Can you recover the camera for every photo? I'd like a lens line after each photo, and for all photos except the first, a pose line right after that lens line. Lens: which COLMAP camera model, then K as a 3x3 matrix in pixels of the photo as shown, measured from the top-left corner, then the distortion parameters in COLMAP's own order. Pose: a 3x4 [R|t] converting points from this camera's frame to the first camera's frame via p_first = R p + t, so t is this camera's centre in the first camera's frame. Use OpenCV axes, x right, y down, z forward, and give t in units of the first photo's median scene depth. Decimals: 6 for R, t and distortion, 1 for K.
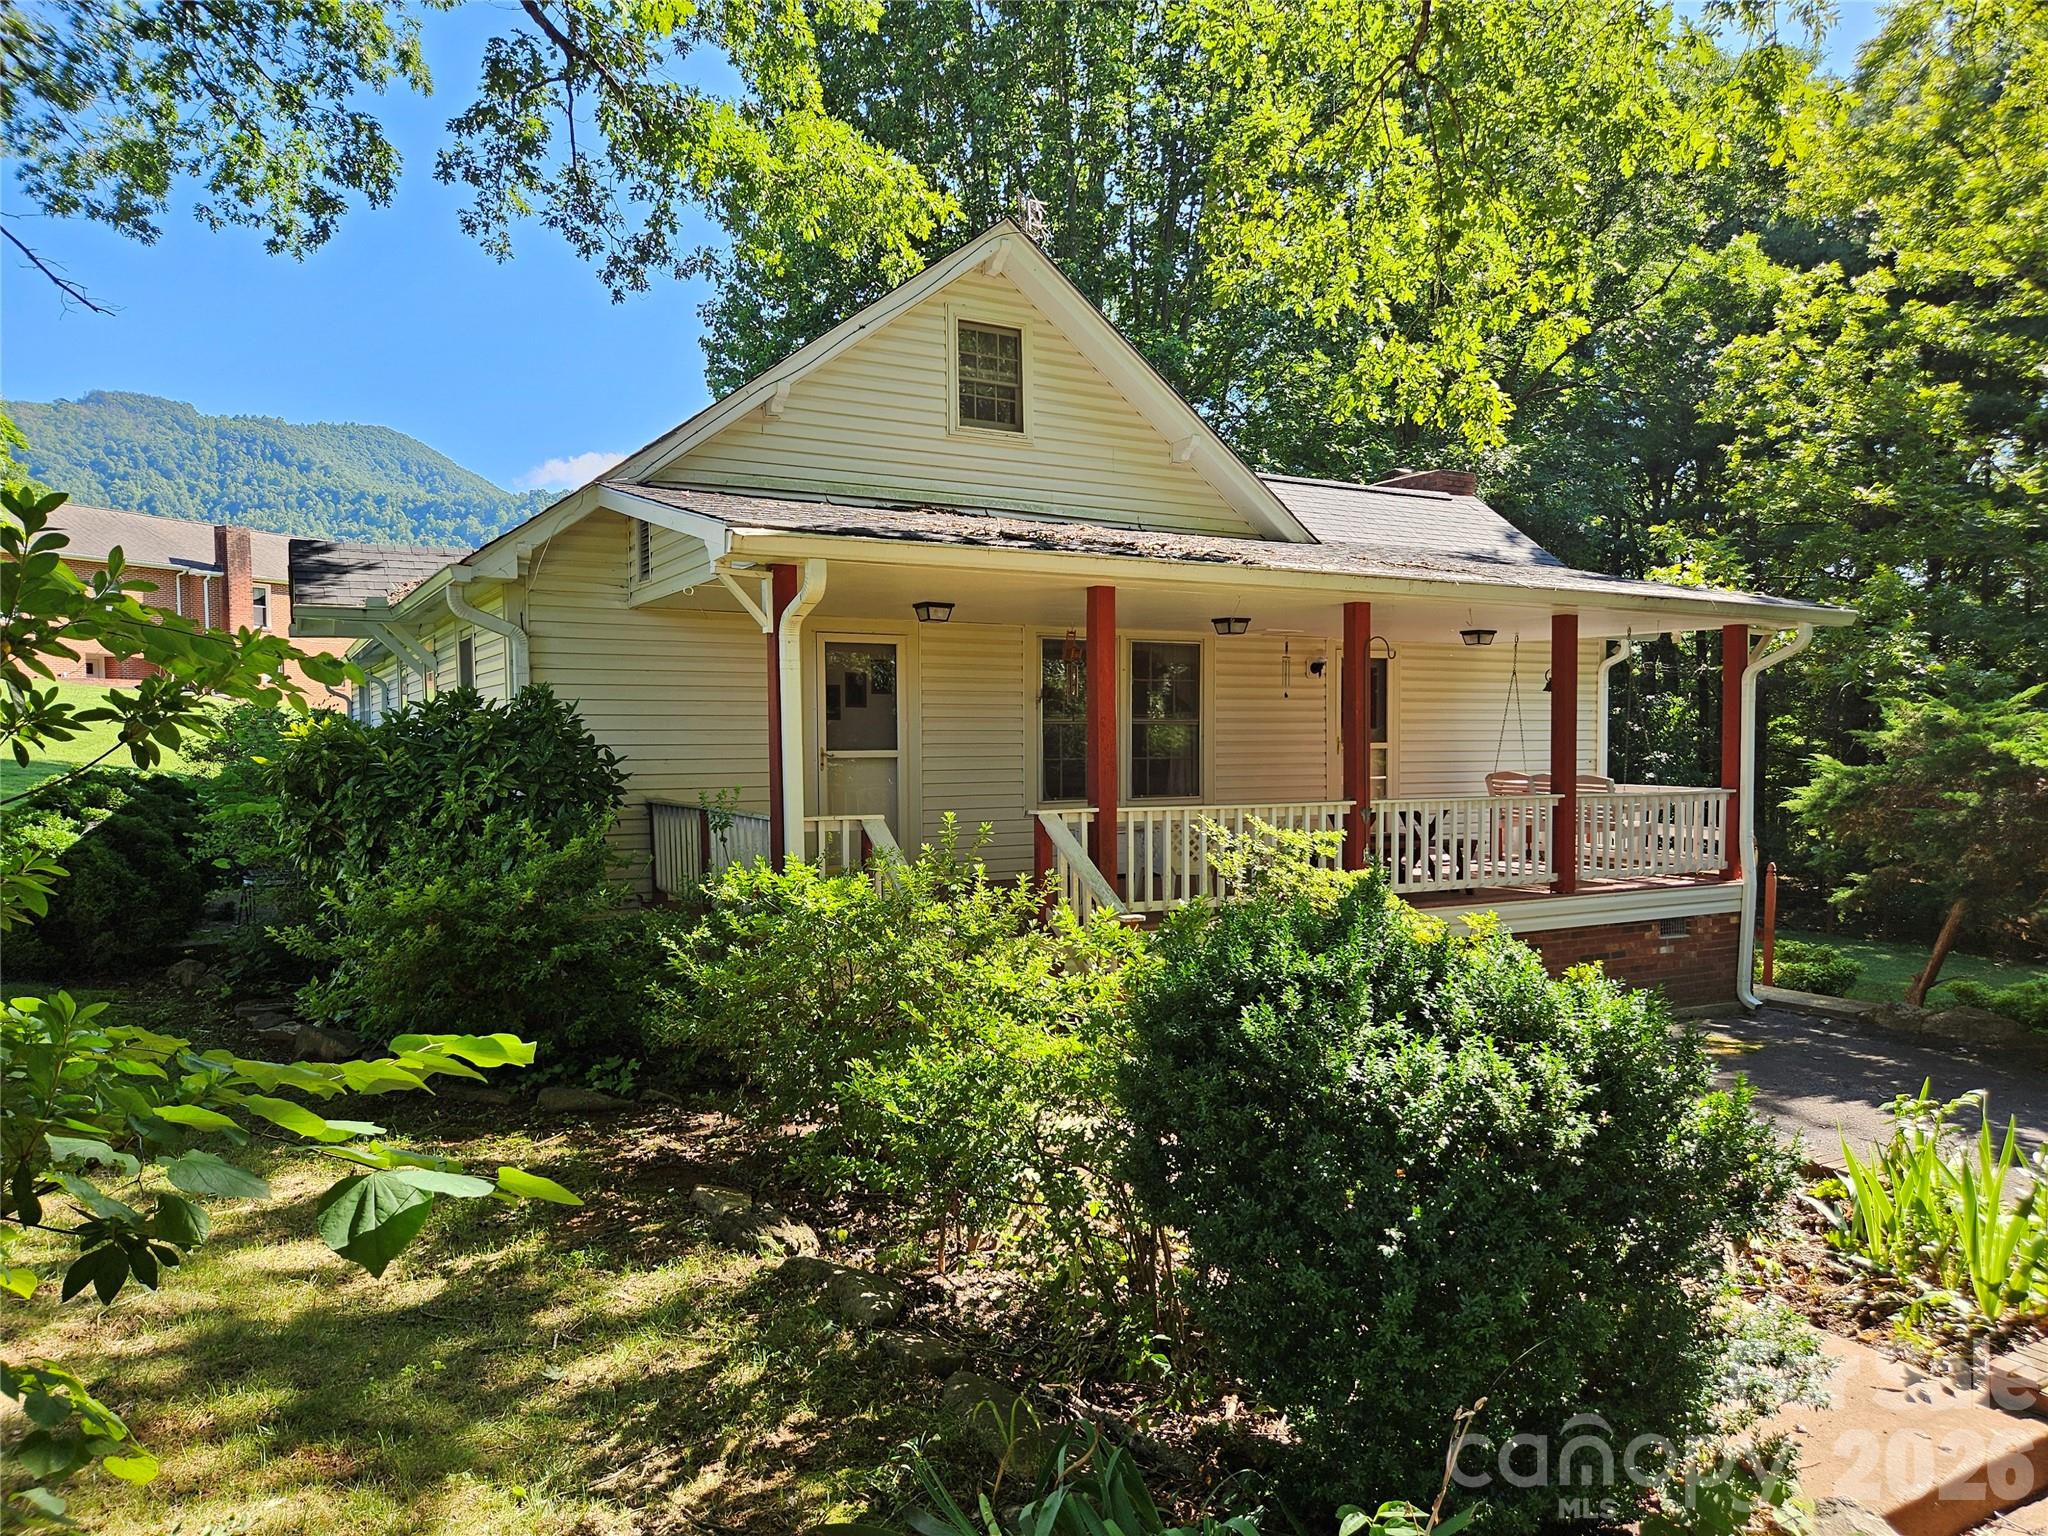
lens RADIAL K [[1360.6, 0, 1017.3], [0, 1360.6, 788.8], [0, 0, 1]] dist [0.046186, -0.006186]
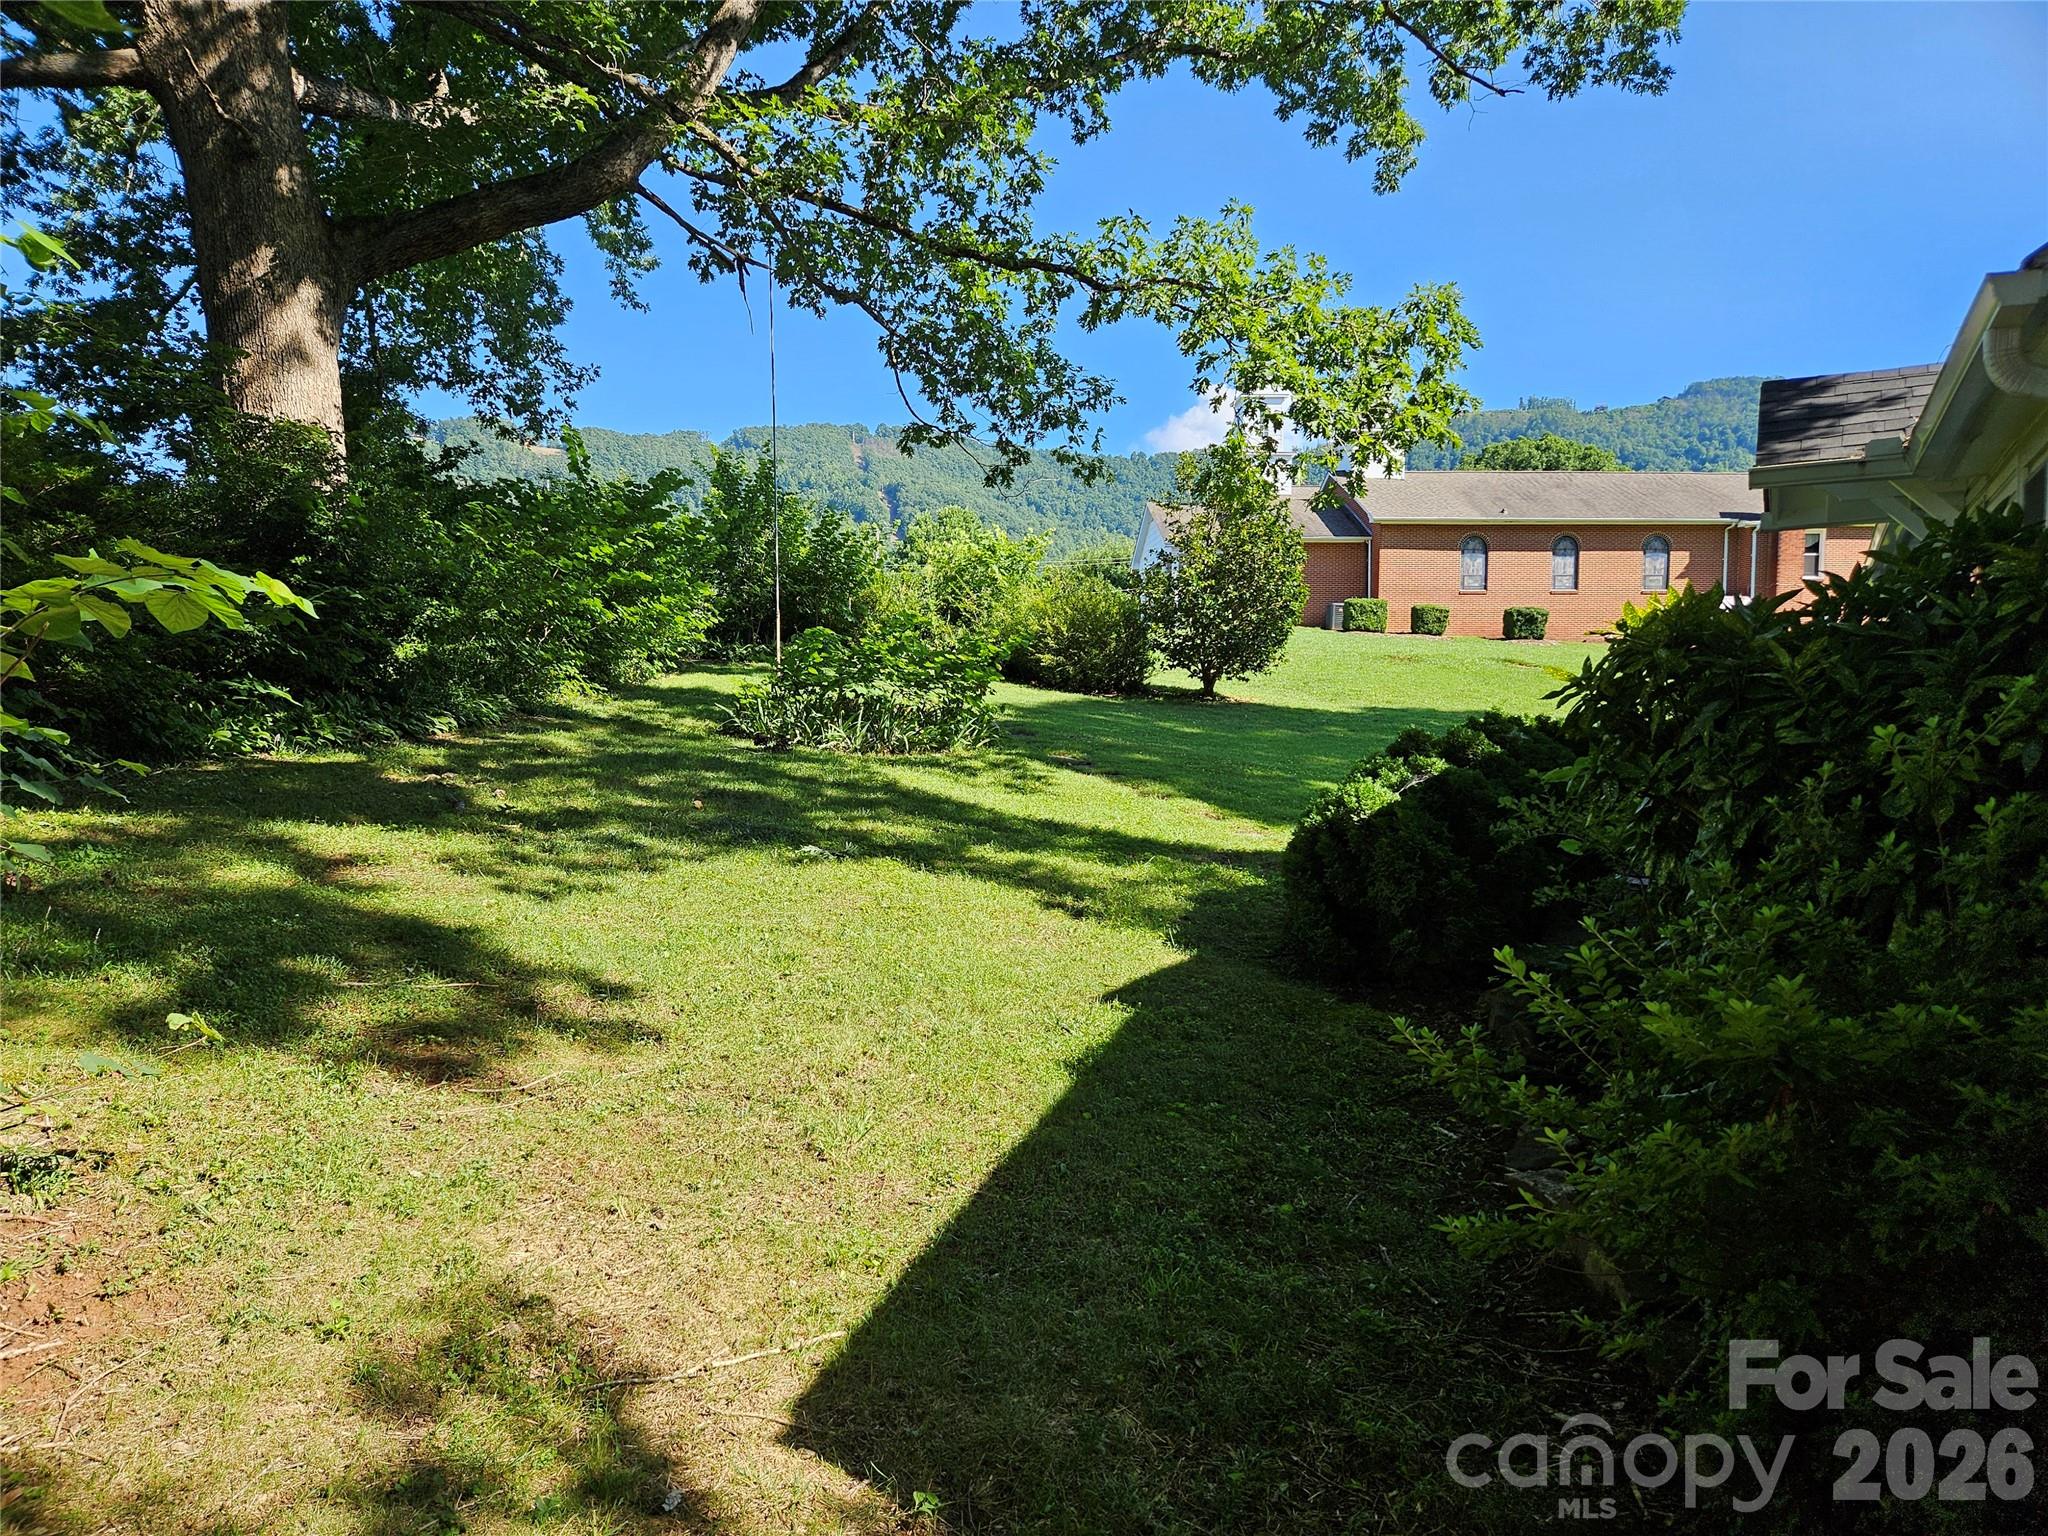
lens RADIAL K [[1360.6, 0, 1013.9], [0, 1360.6, 775.1], [0, 0, 1]] dist [0.046186, -0.006186]
pose [[0.509117, 0.044960, -0.859522, -0.125639], [-0.035539, 0.998881, 0.031199, 0.007521], [0.859963, 0.014663, 0.510145, 0.360310]]
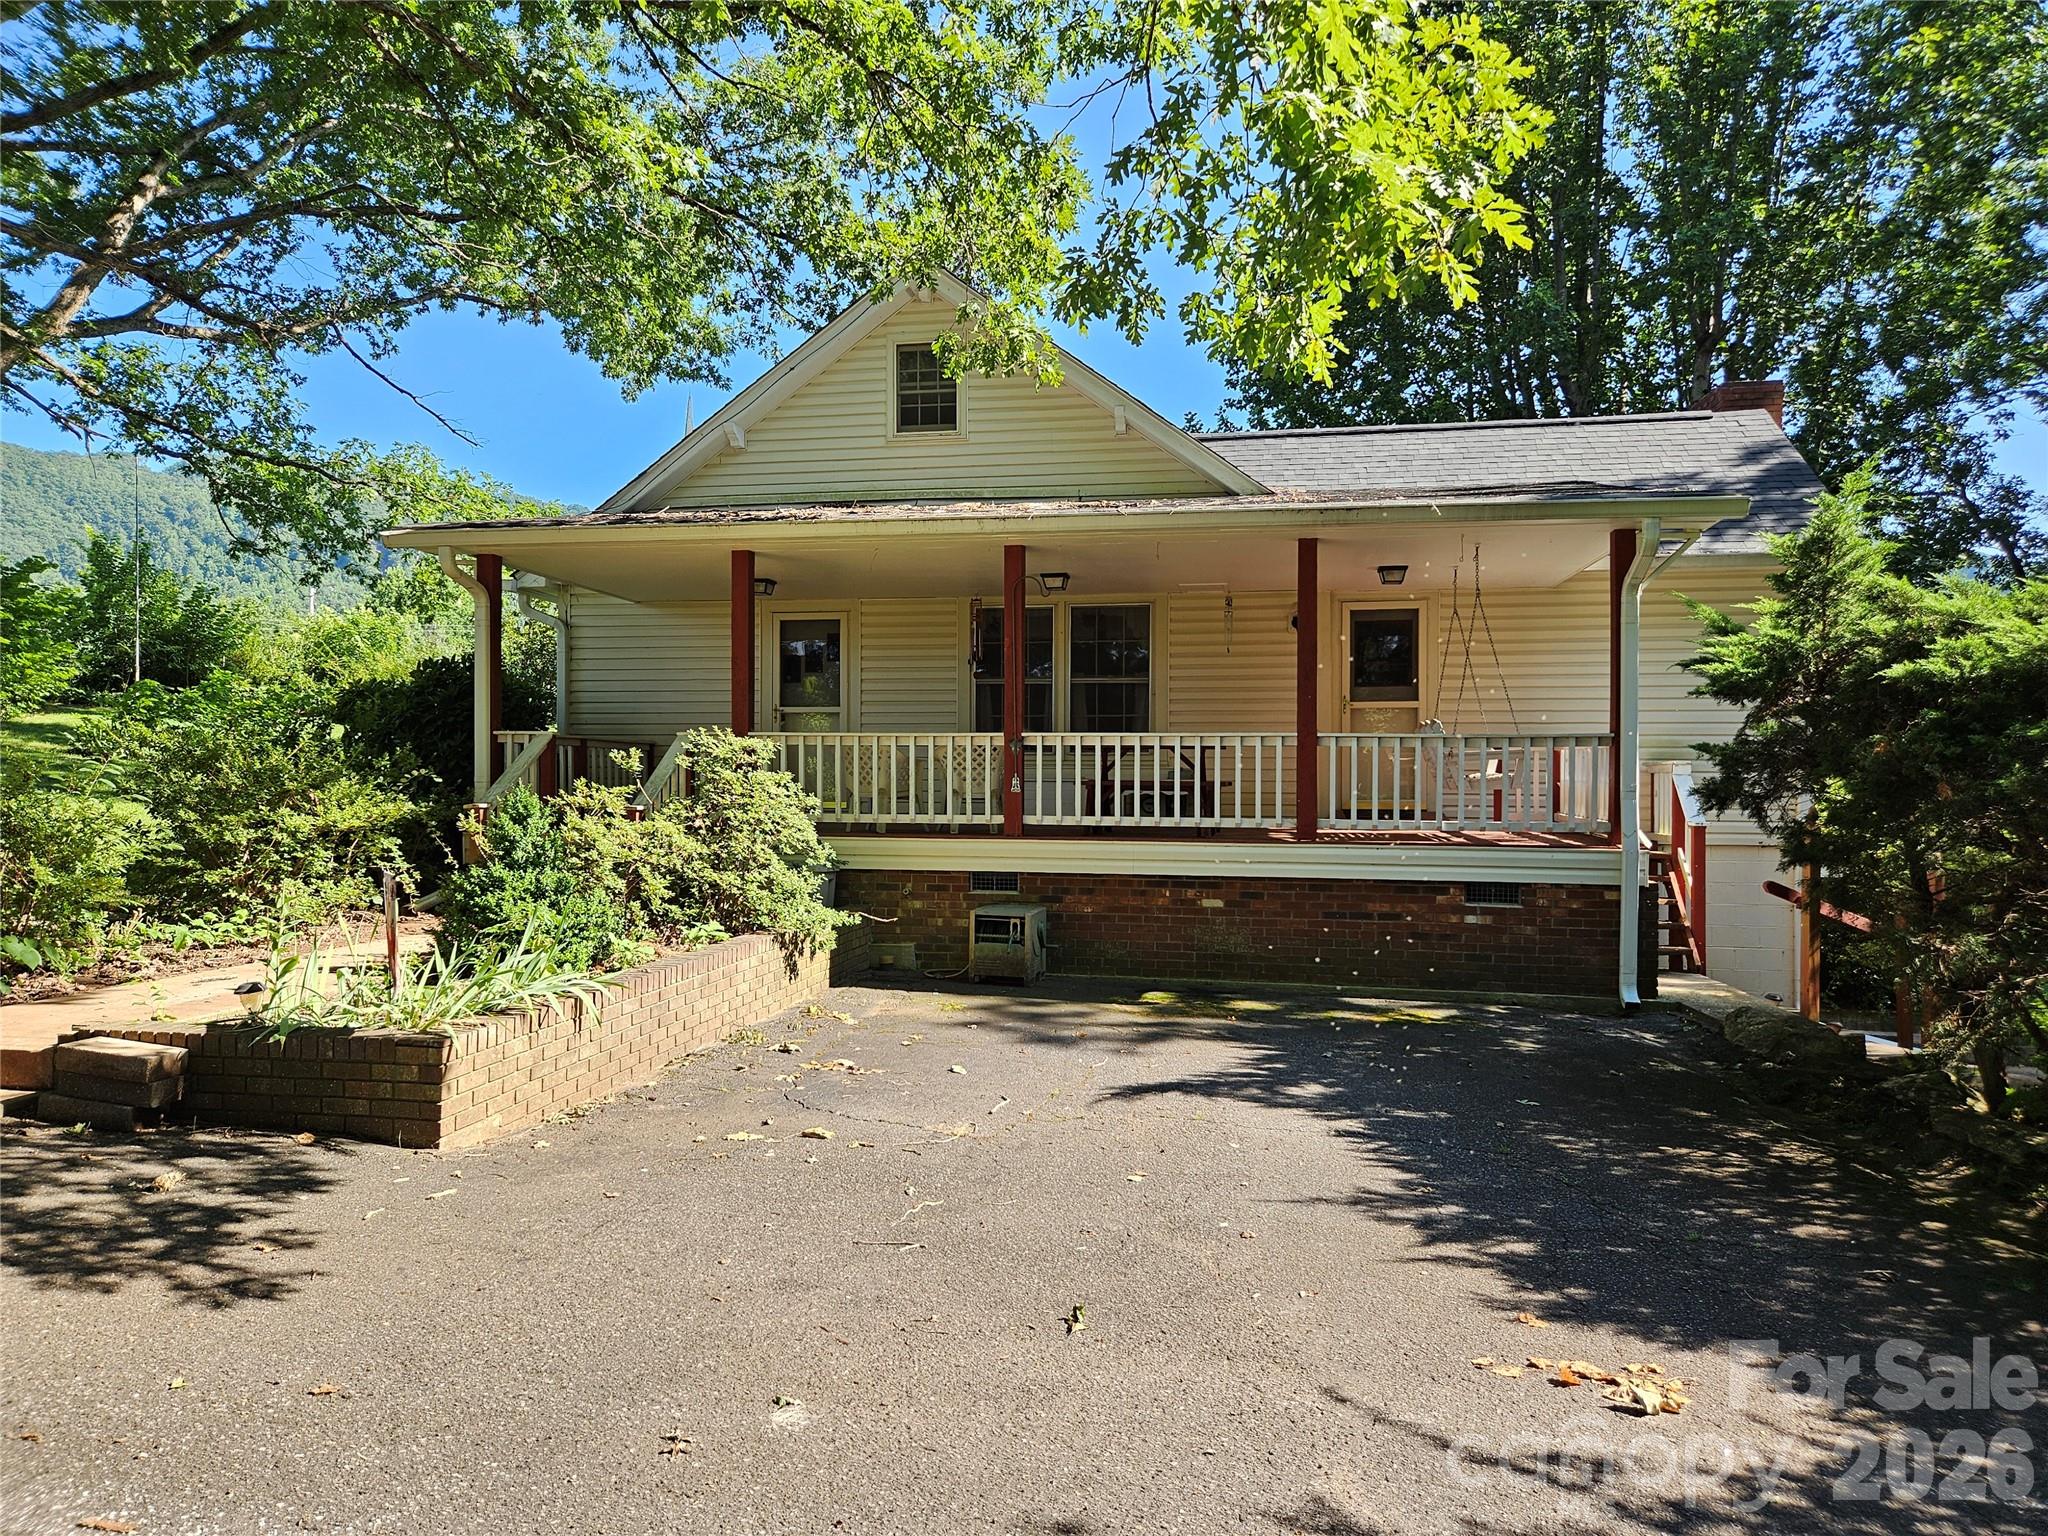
lens RADIAL K [[1360.6, 0, 1021.7], [0, 1360.6, 776.0], [0, 0, 1]] dist [0.046186, -0.006186]
pose [[0.770210, 0.006536, -0.637756, 0.791713], [-0.031825, 0.999096, -0.028195, 0.061178], [0.636995, 0.042012, 0.769722, 0.165841]]
